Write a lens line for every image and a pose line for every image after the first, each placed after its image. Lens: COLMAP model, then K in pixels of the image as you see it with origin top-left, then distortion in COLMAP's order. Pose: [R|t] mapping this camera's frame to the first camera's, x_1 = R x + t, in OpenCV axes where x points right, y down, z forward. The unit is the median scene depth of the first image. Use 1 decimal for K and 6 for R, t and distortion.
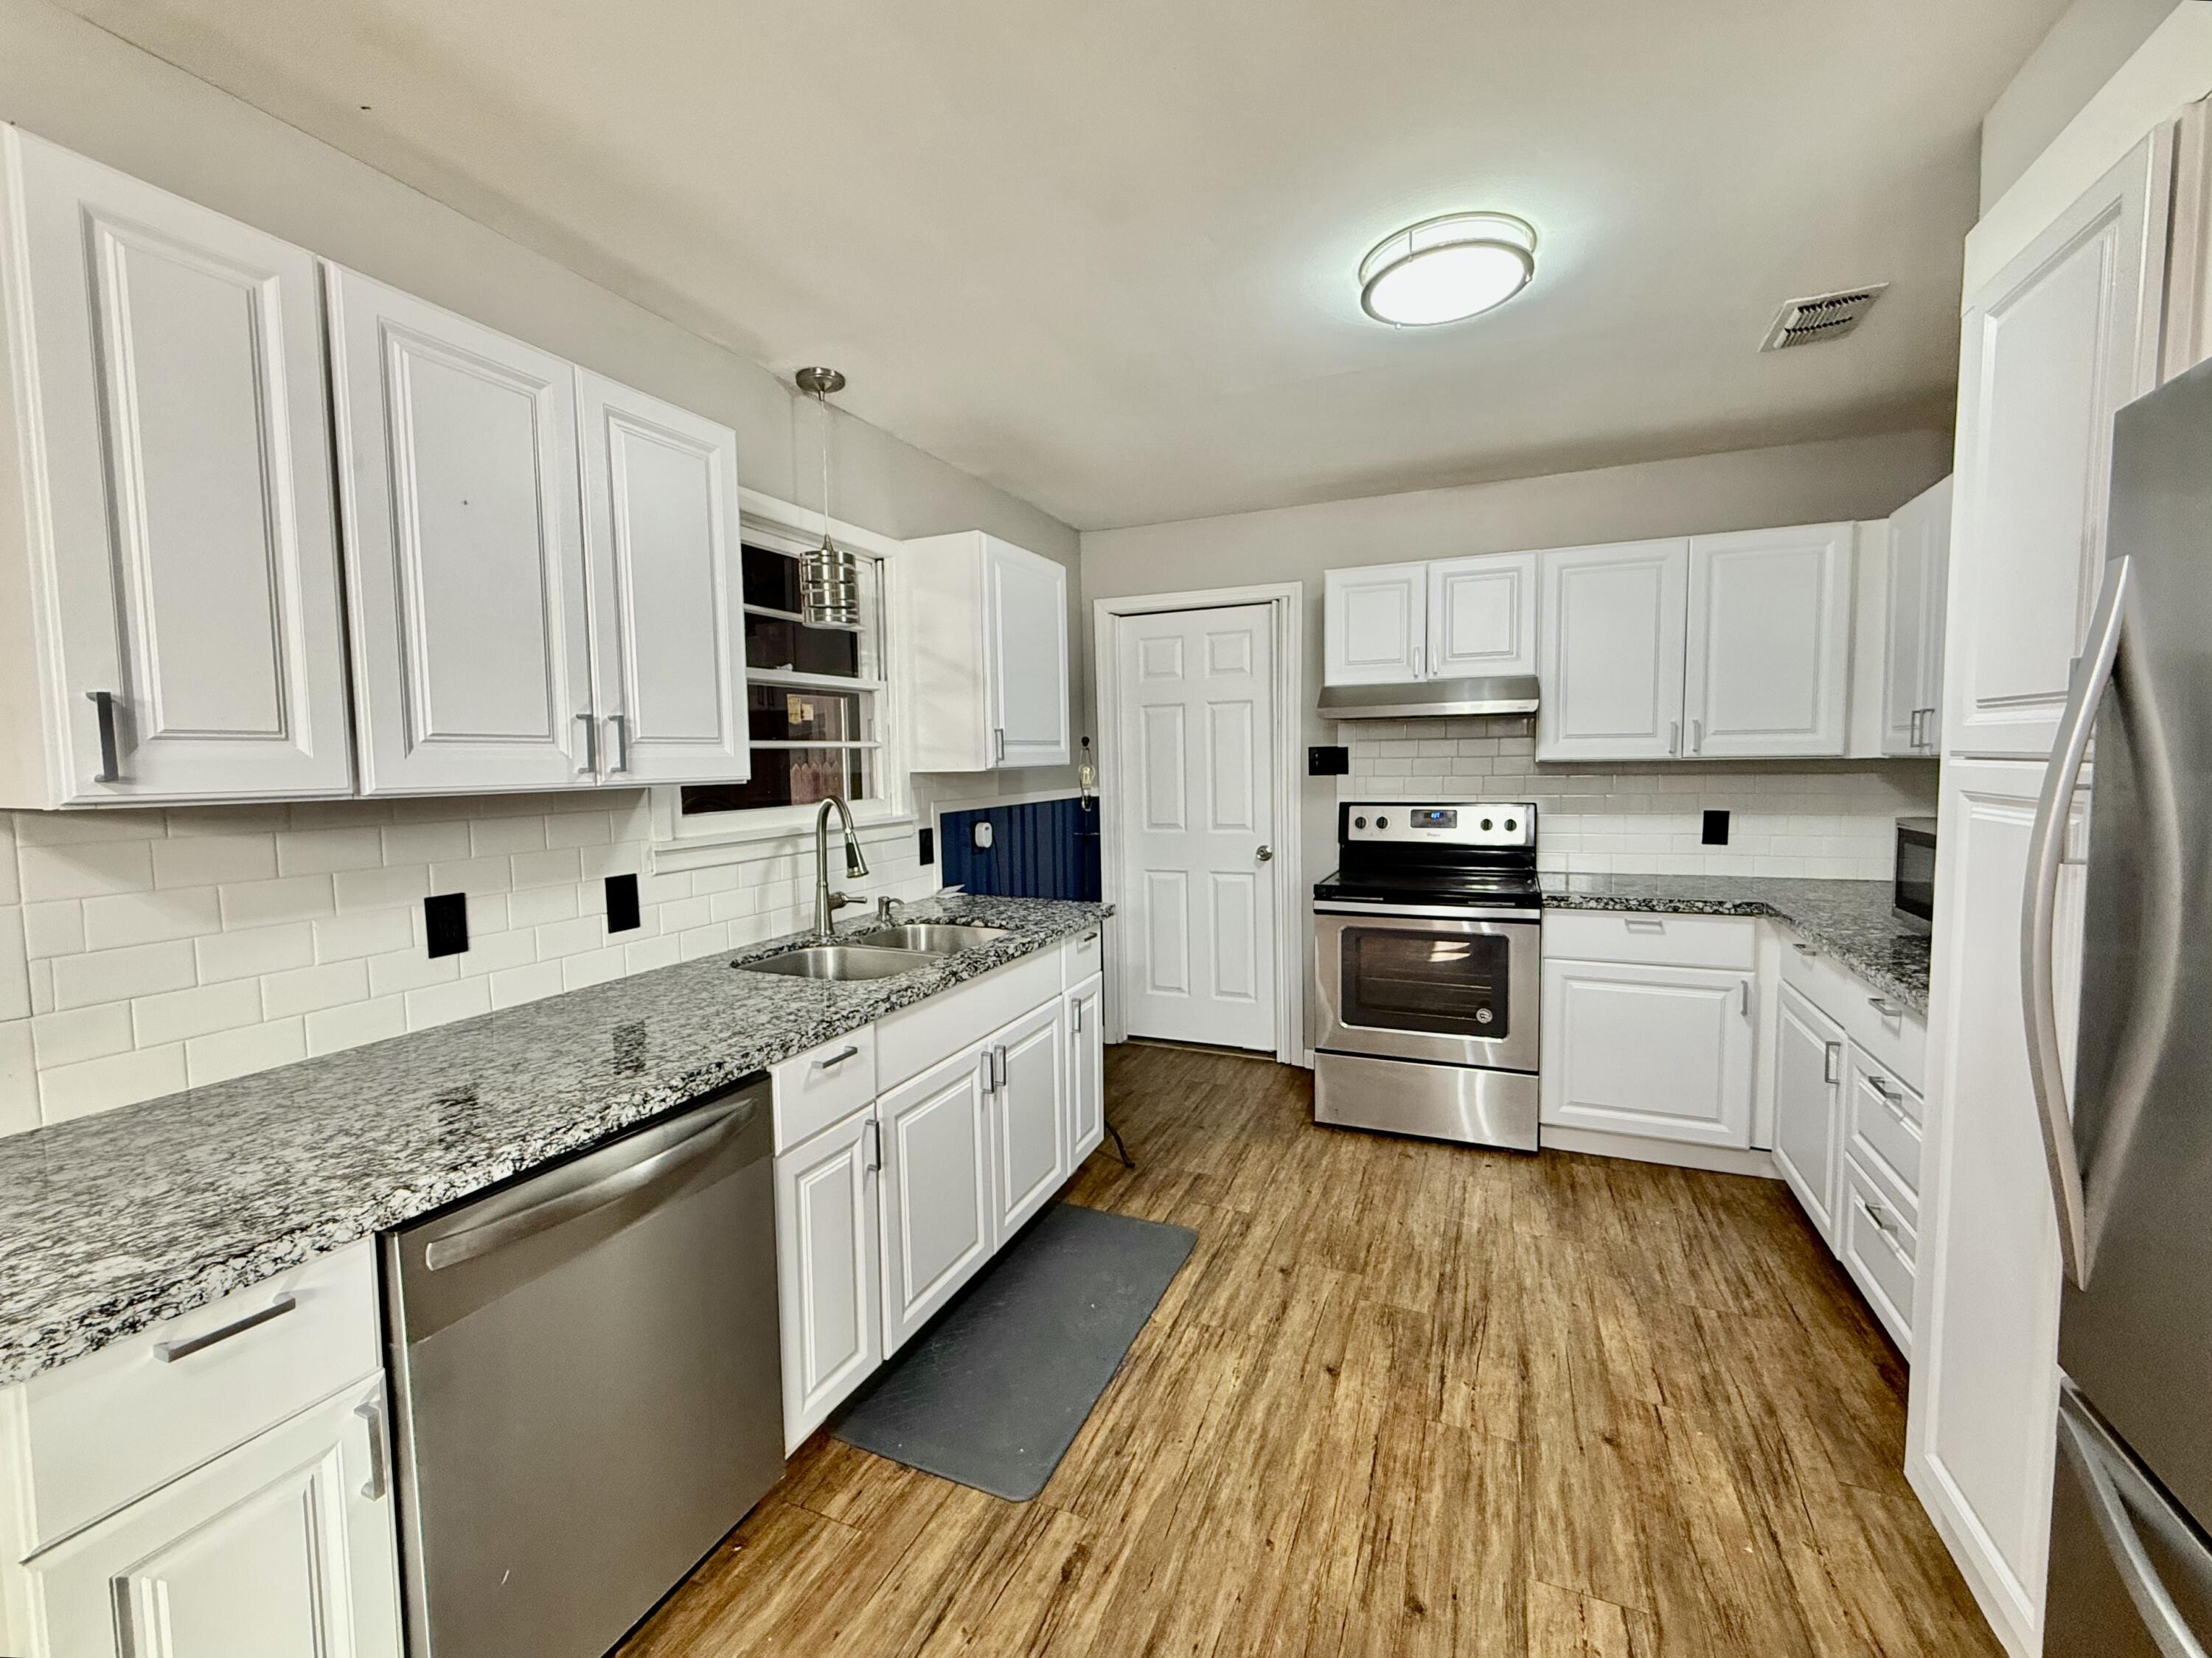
lens RADIAL K [[920.9, 0, 1103.2], [0, 920.9, 822.8], [0, 0, 1]] dist [-0.000581, -0.000225]
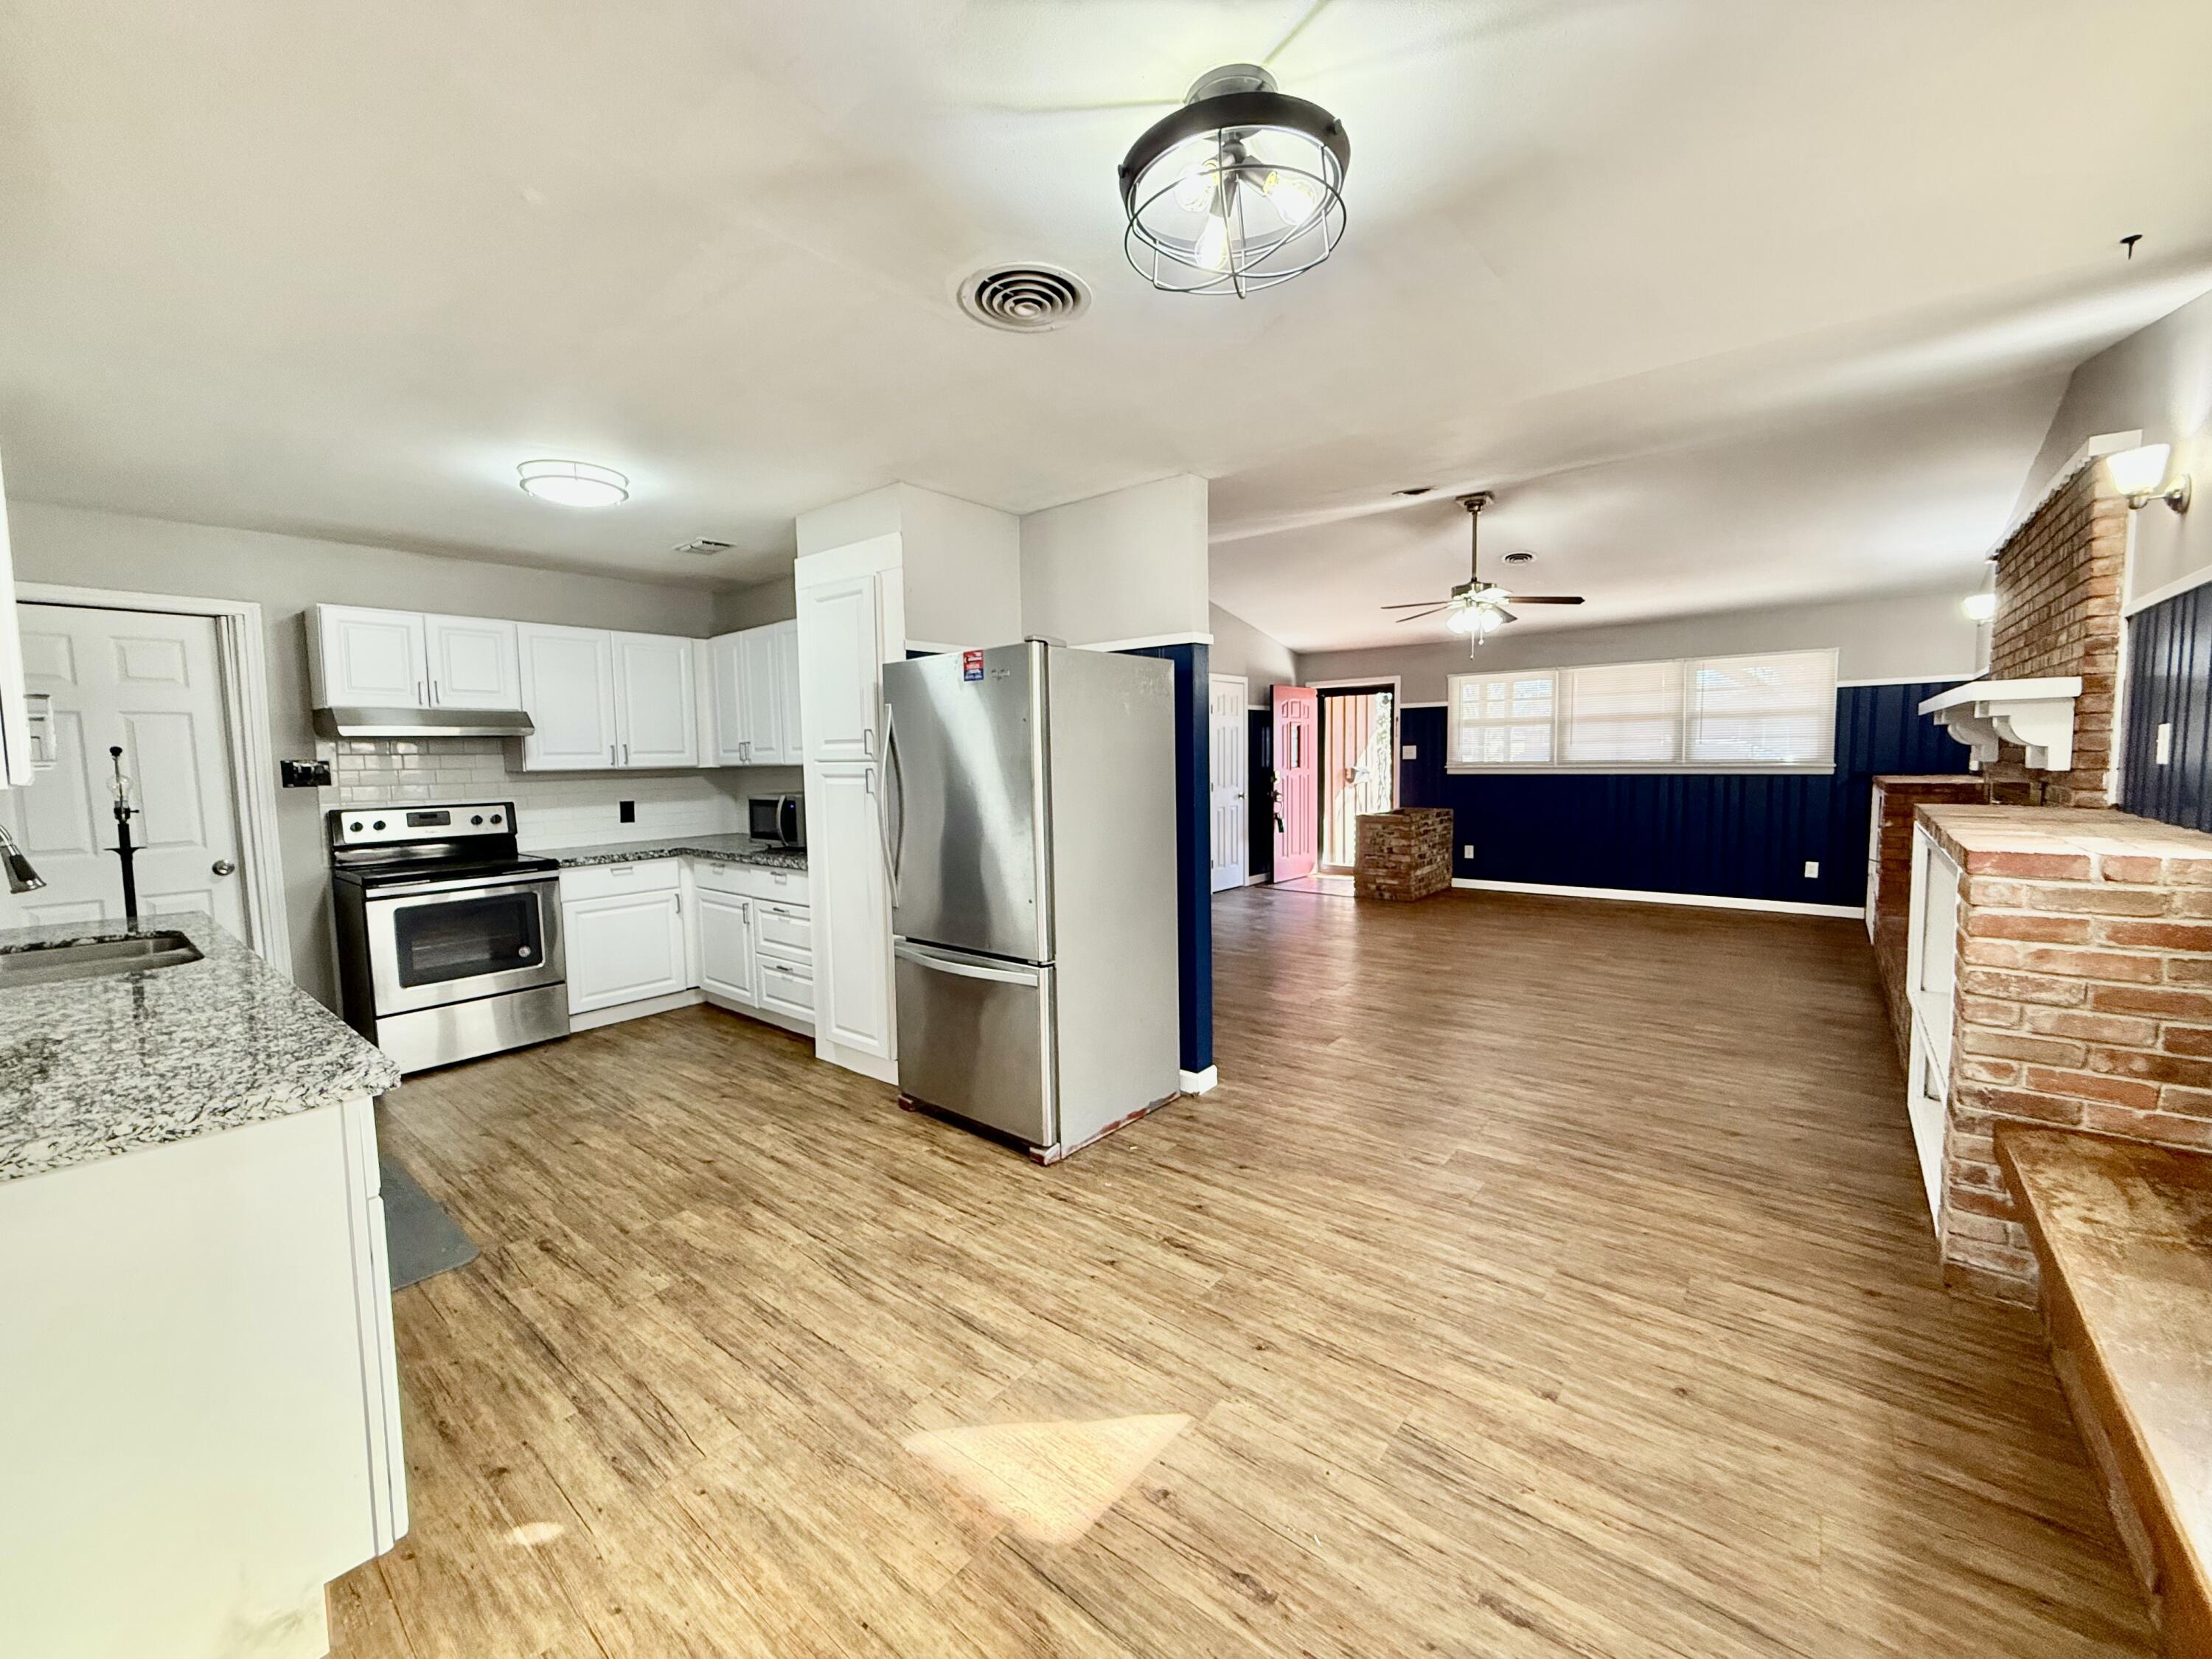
lens RADIAL K [[869.4, 0, 1098.8], [0, 869.4, 801.0], [0, 0, 1]] dist [0.000014, 0.000049]
pose [[0.276820, -0.039324, 0.960117, -0.641306], [0.083394, 0.996376, 0.016765, 0.033965], [-0.957296, 0.075428, 0.279096, -0.235330]]
